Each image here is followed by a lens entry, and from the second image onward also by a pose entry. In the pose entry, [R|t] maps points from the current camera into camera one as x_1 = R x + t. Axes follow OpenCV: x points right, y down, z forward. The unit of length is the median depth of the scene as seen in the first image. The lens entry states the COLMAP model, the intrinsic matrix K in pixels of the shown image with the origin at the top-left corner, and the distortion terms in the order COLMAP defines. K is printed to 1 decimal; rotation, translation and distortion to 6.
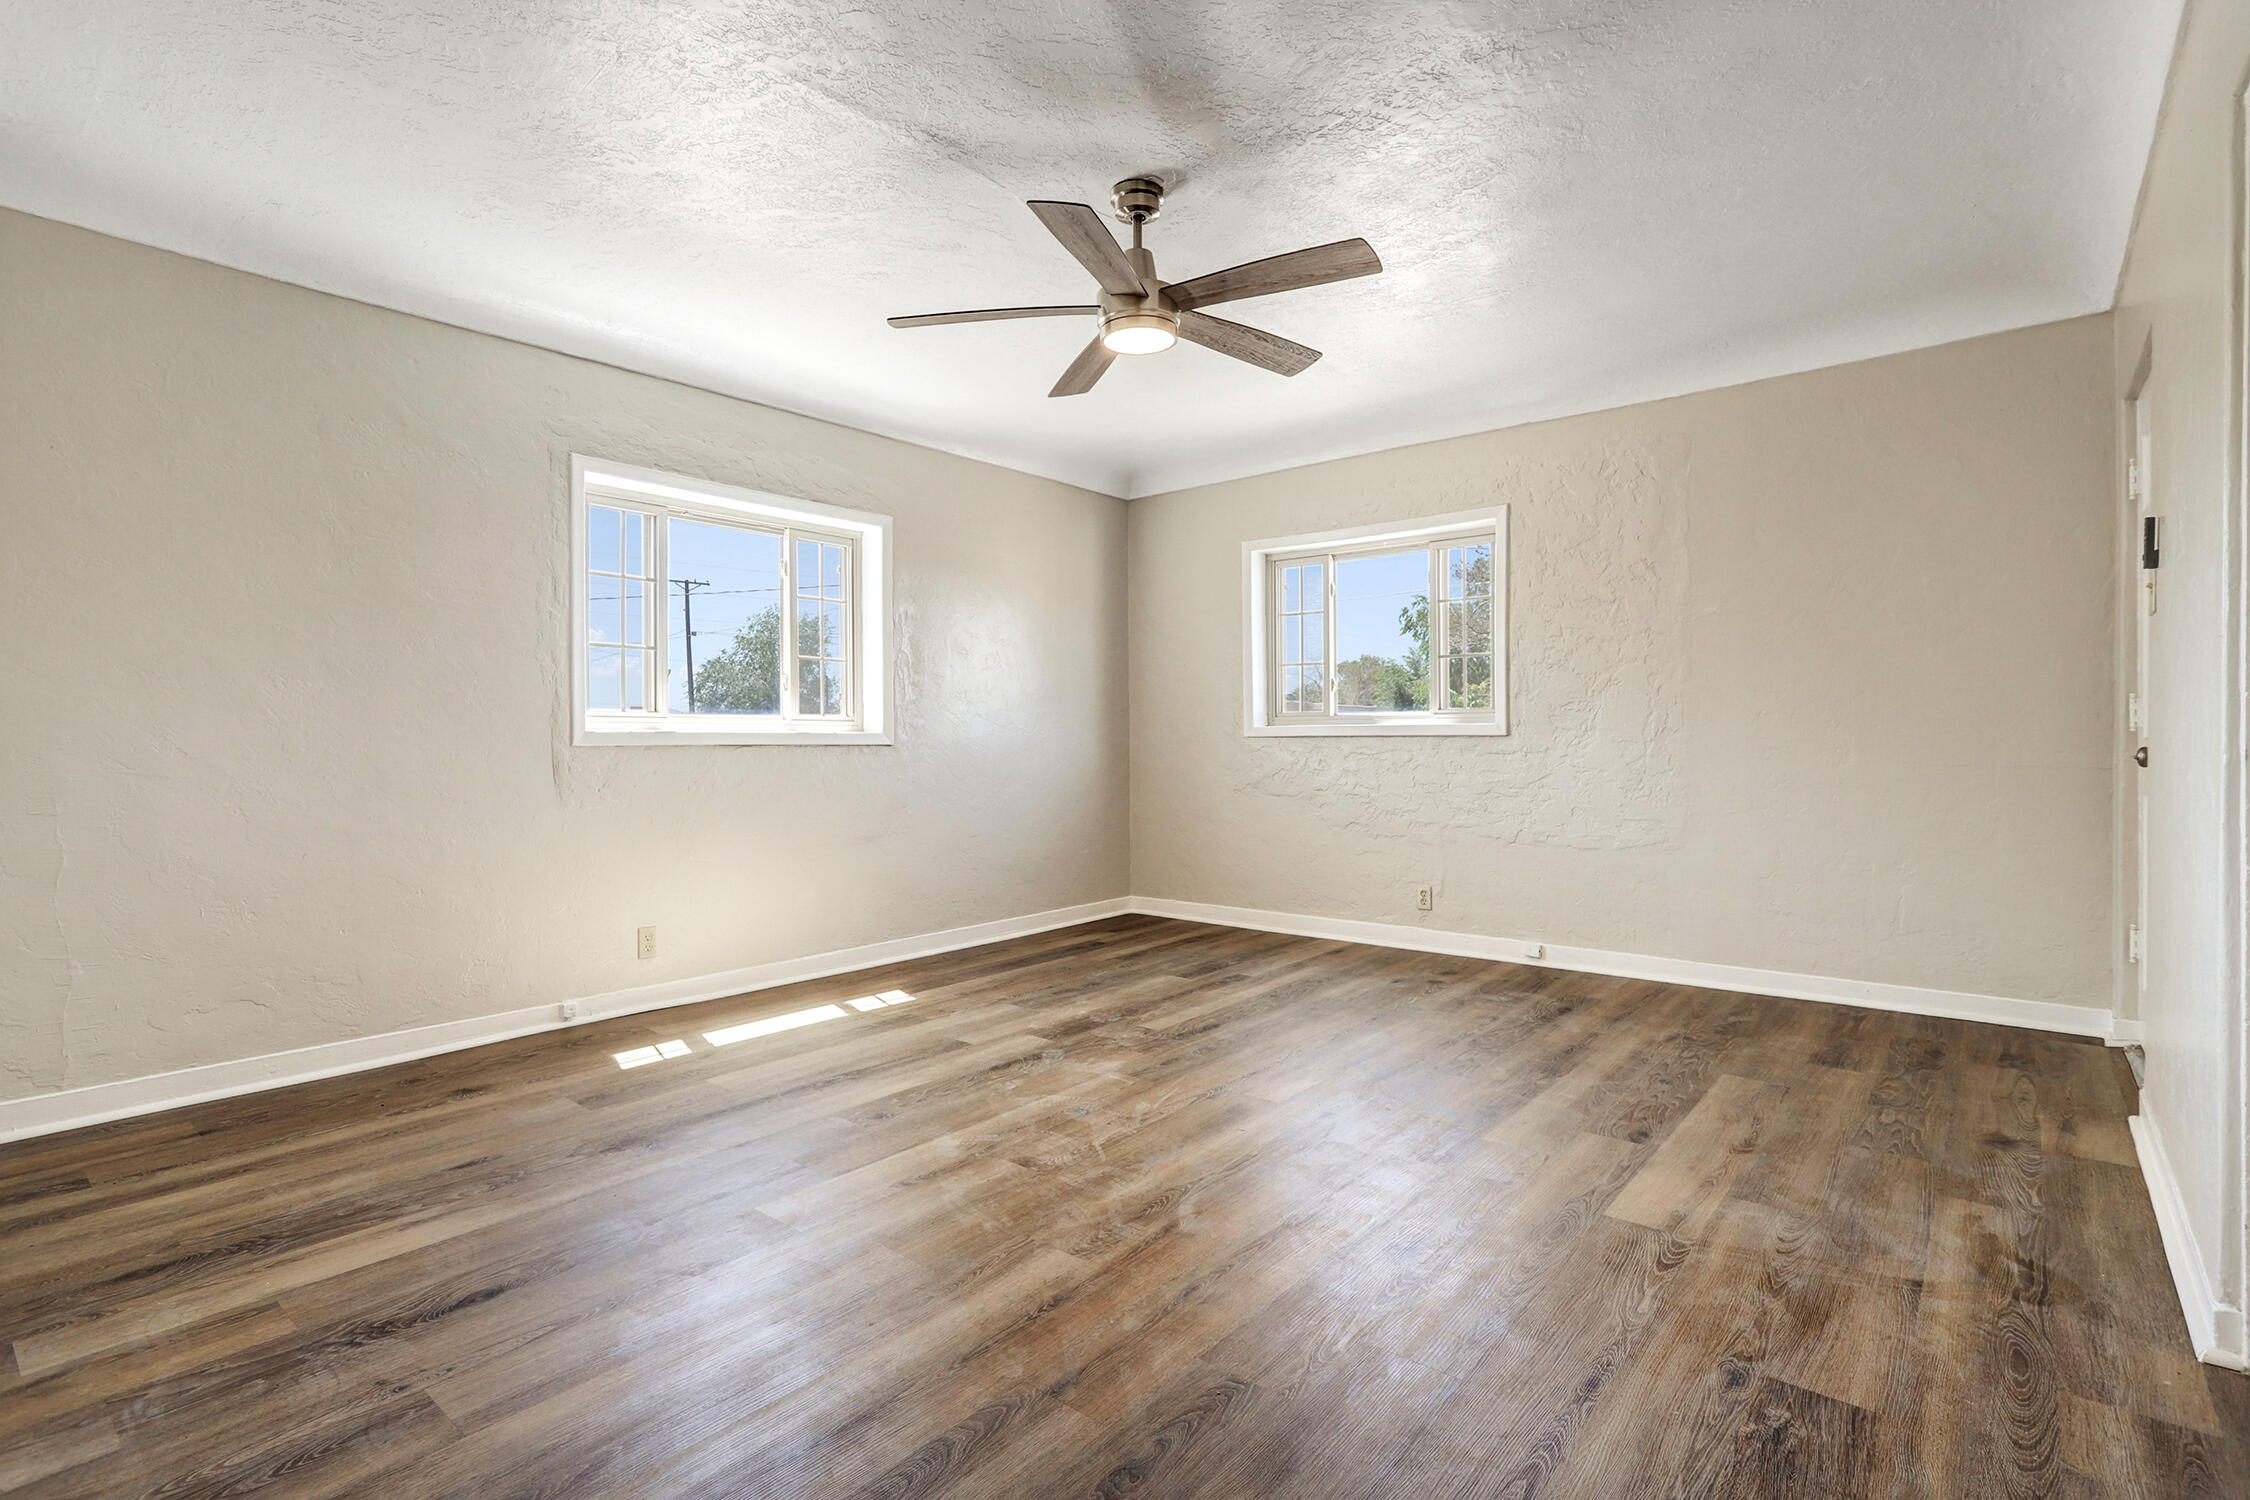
lens RADIAL K [[1065.3, 0, 1129.9], [0, 1065.3, 747.1], [0, 0, 1]] dist [0.001785, 0.001262]
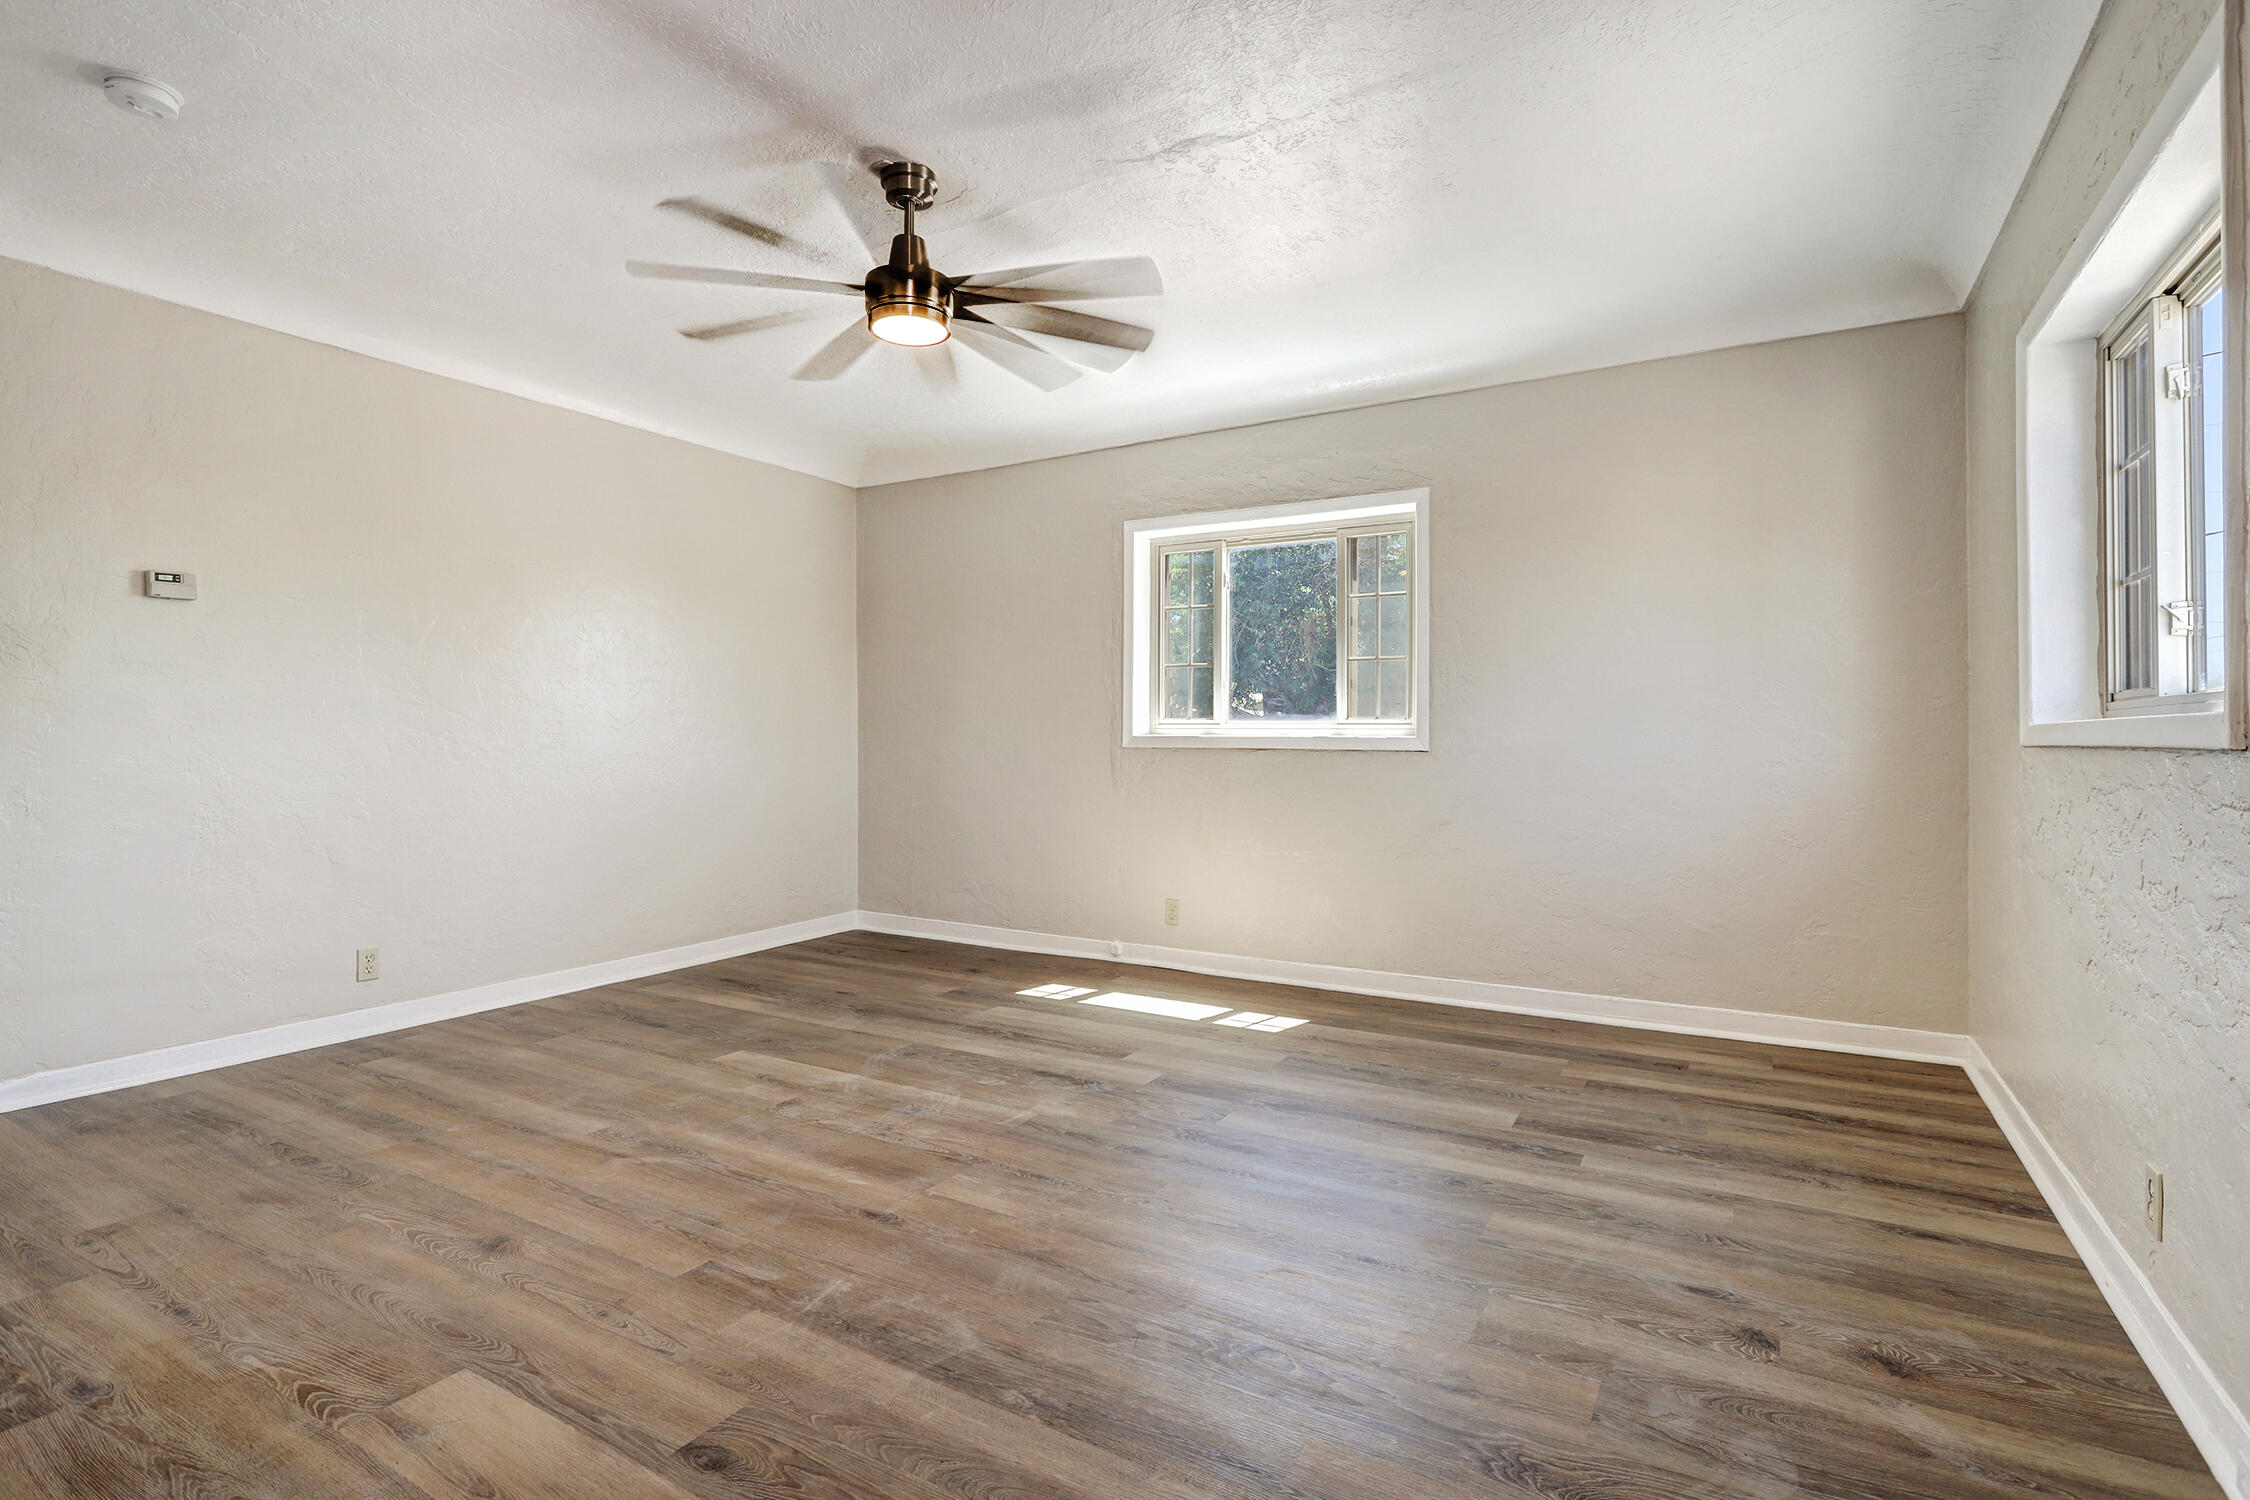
lens RADIAL K [[1065.3, 0, 1137.6], [0, 1065.3, 757.1], [0, 0, 1]] dist [0.001785, 0.001262]
pose [[0.155259, 0.016991, -0.987728, 1.010145], [-0.009219, 0.999833, 0.015750, -0.013461], [0.987831, 0.006661, 0.155389, 1.079513]]
